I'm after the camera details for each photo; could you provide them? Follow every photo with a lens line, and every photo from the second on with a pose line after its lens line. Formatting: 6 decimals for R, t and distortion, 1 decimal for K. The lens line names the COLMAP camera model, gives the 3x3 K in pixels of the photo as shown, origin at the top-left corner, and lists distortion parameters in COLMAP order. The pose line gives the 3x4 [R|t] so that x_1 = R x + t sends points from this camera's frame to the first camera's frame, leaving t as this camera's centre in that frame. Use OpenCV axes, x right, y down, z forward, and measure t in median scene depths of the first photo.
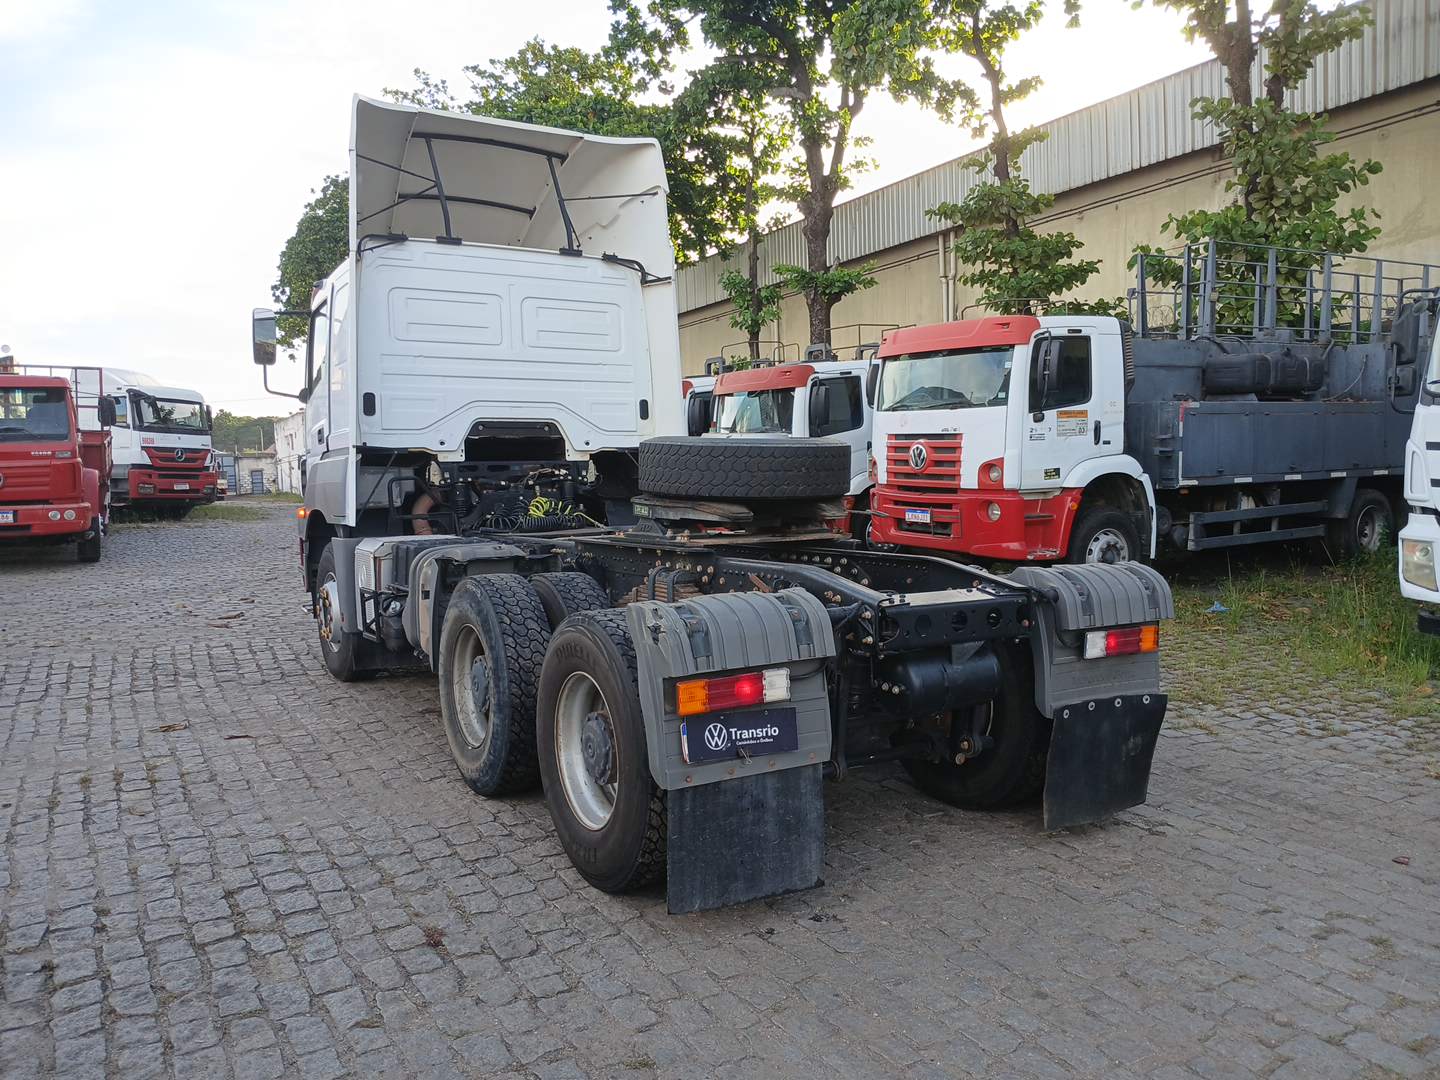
lens RADIAL K [[1093.4, 0, 723.6], [0, 1093.4, 539.1], [0, 0, 1]] dist [0.058192, -0.126866]
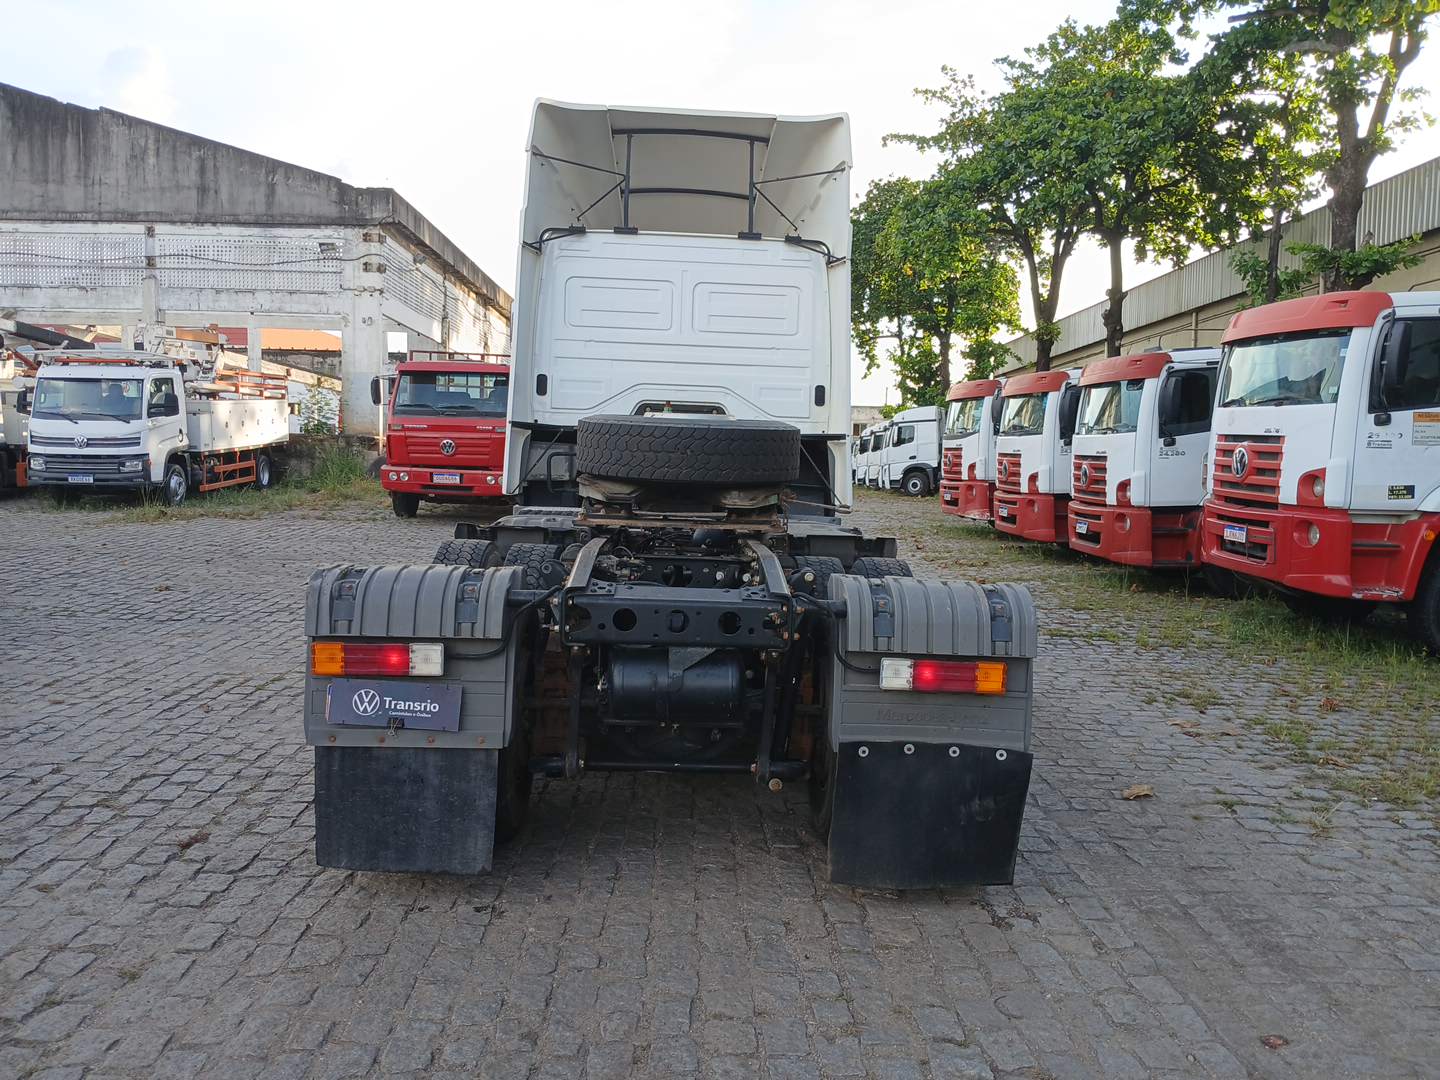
lens RADIAL K [[1095.1, 0, 720.0], [0, 1095.1, 540.0], [0, 0, 1]] dist [0.043369, -0.108875]
pose [[0.879729, 0.080131, -0.468675, 0.332181], [-0.078358, 0.996653, 0.023319, -0.007737], [0.468975, 0.016210, 0.883063, 0.115311]]
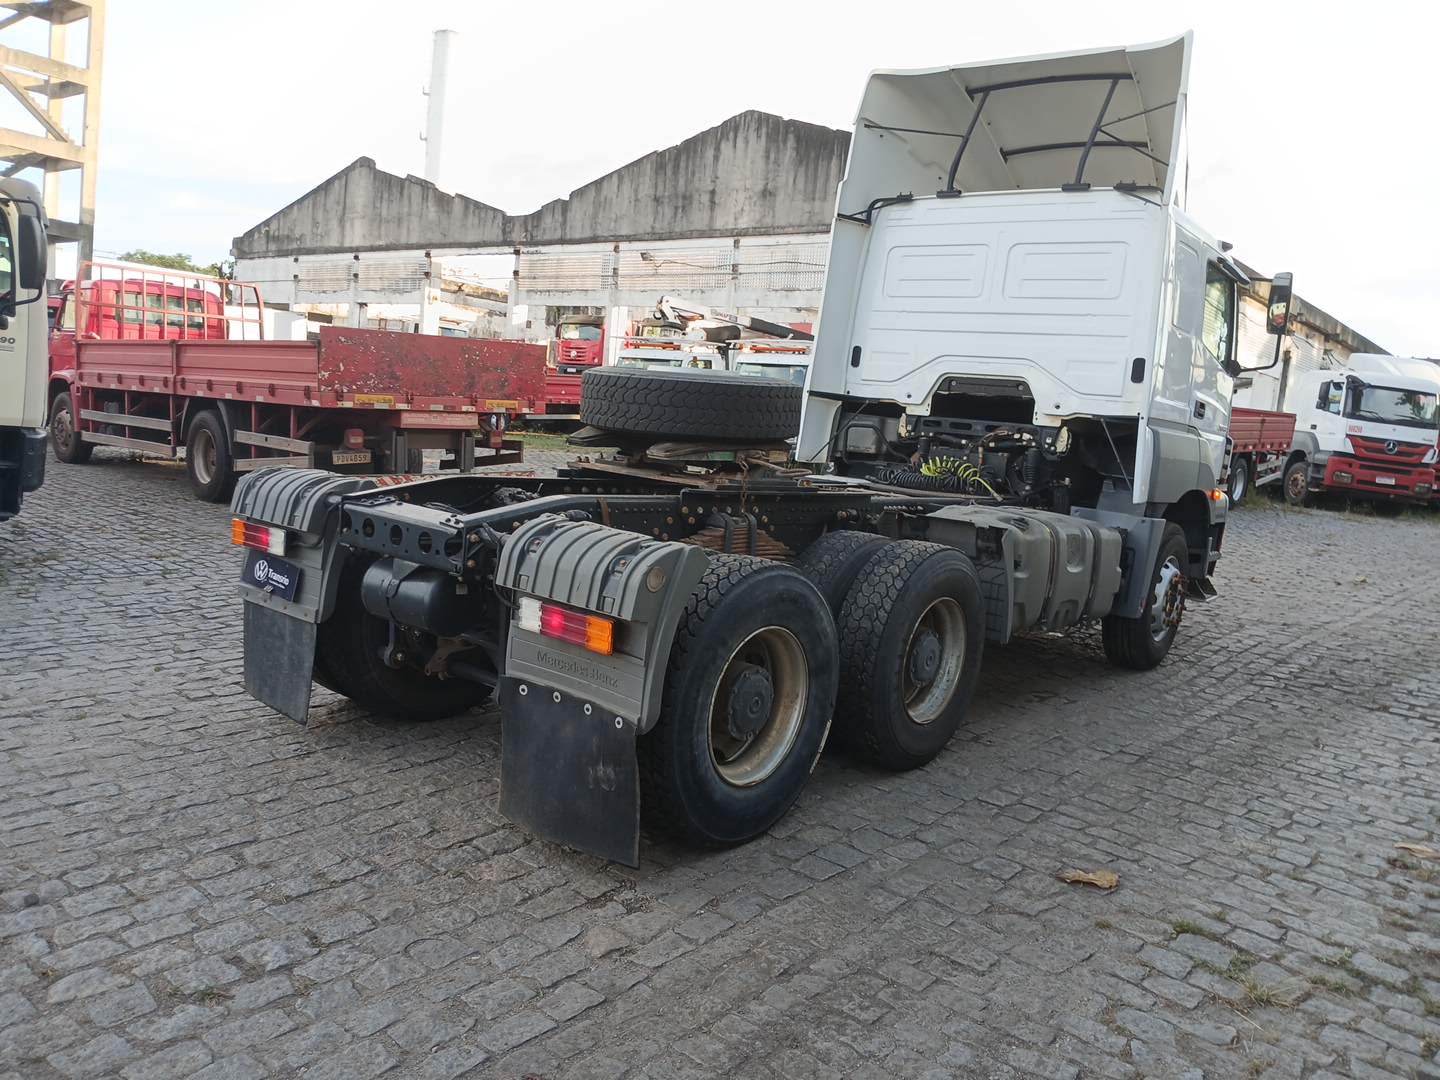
lens RADIAL K [[1093.4, 0, 723.6], [0, 1093.4, 539.1], [0, 0, 1]] dist [0.058192, -0.126866]
pose [[0.349665, 0.158276, -0.923409, 0.625485], [-0.157268, 0.981557, 0.108690, -0.038667], [0.923581, 0.107217, 0.368107, 0.458715]]
